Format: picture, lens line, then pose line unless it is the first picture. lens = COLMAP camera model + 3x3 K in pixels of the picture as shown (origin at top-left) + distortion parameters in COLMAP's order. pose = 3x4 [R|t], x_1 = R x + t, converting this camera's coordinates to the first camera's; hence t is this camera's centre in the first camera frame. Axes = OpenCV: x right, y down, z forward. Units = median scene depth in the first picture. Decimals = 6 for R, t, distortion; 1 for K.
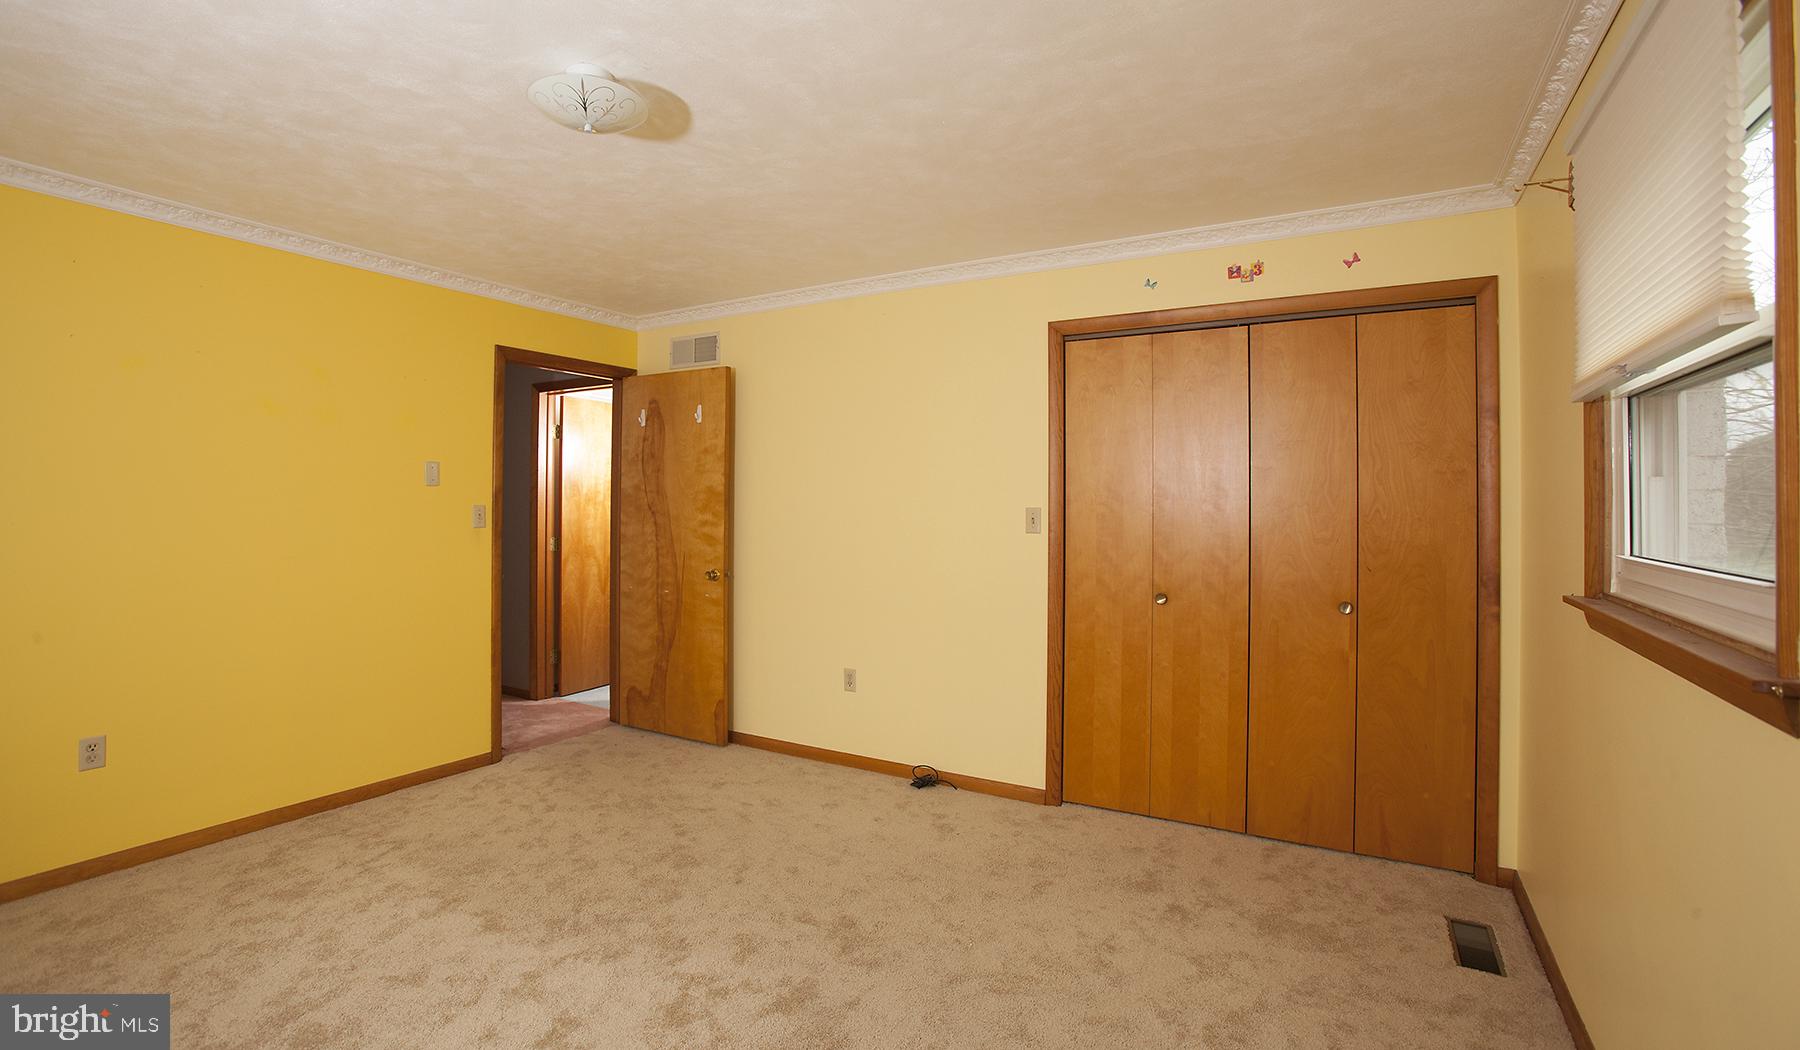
lens RADIAL K [[825.4, 0, 895.4], [0, 825.4, 491.6], [0, 0, 1]] dist [-0.091578, 0.046279]
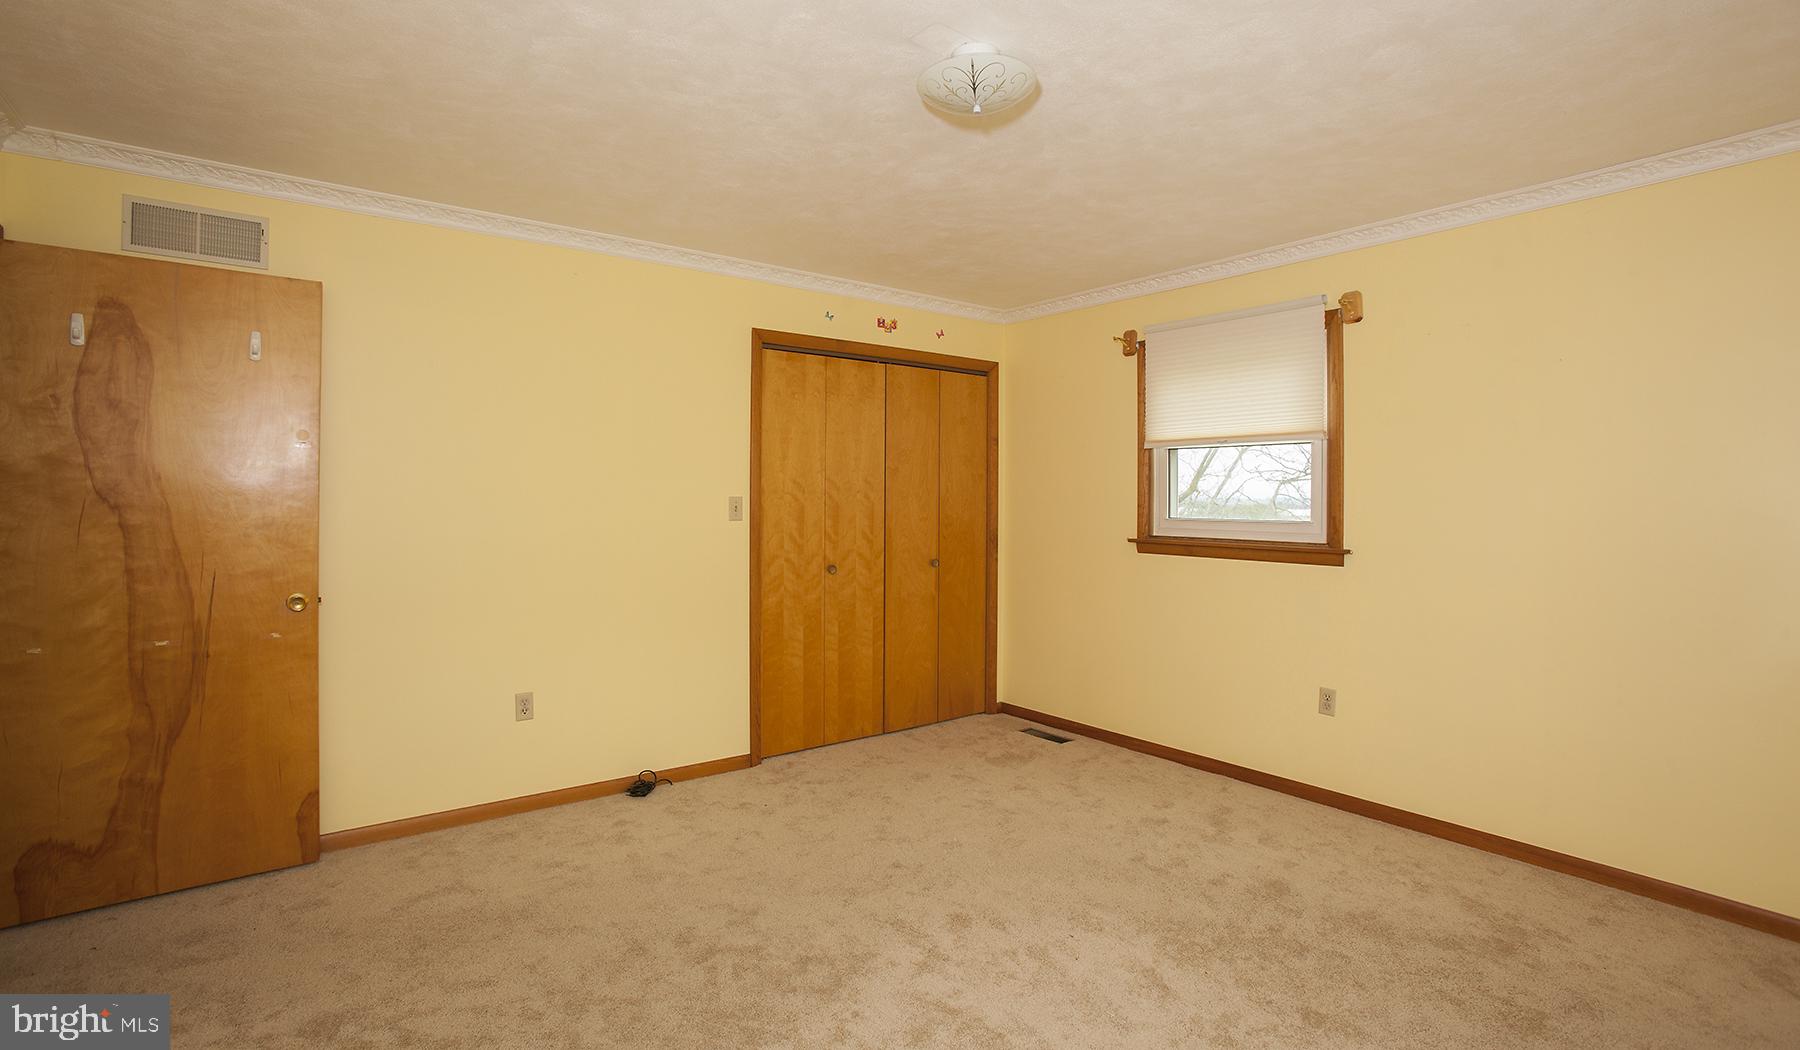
lens RADIAL K [[825.4, 0, 895.4], [0, 825.4, 491.6], [0, 0, 1]] dist [-0.091578, 0.046279]
pose [[0.378869, 0.004600, 0.925439, -0.760172], [-0.017284, 0.999848, 0.002106, 0.007146], [-0.925289, -0.016793, 0.378891, 0.405540]]
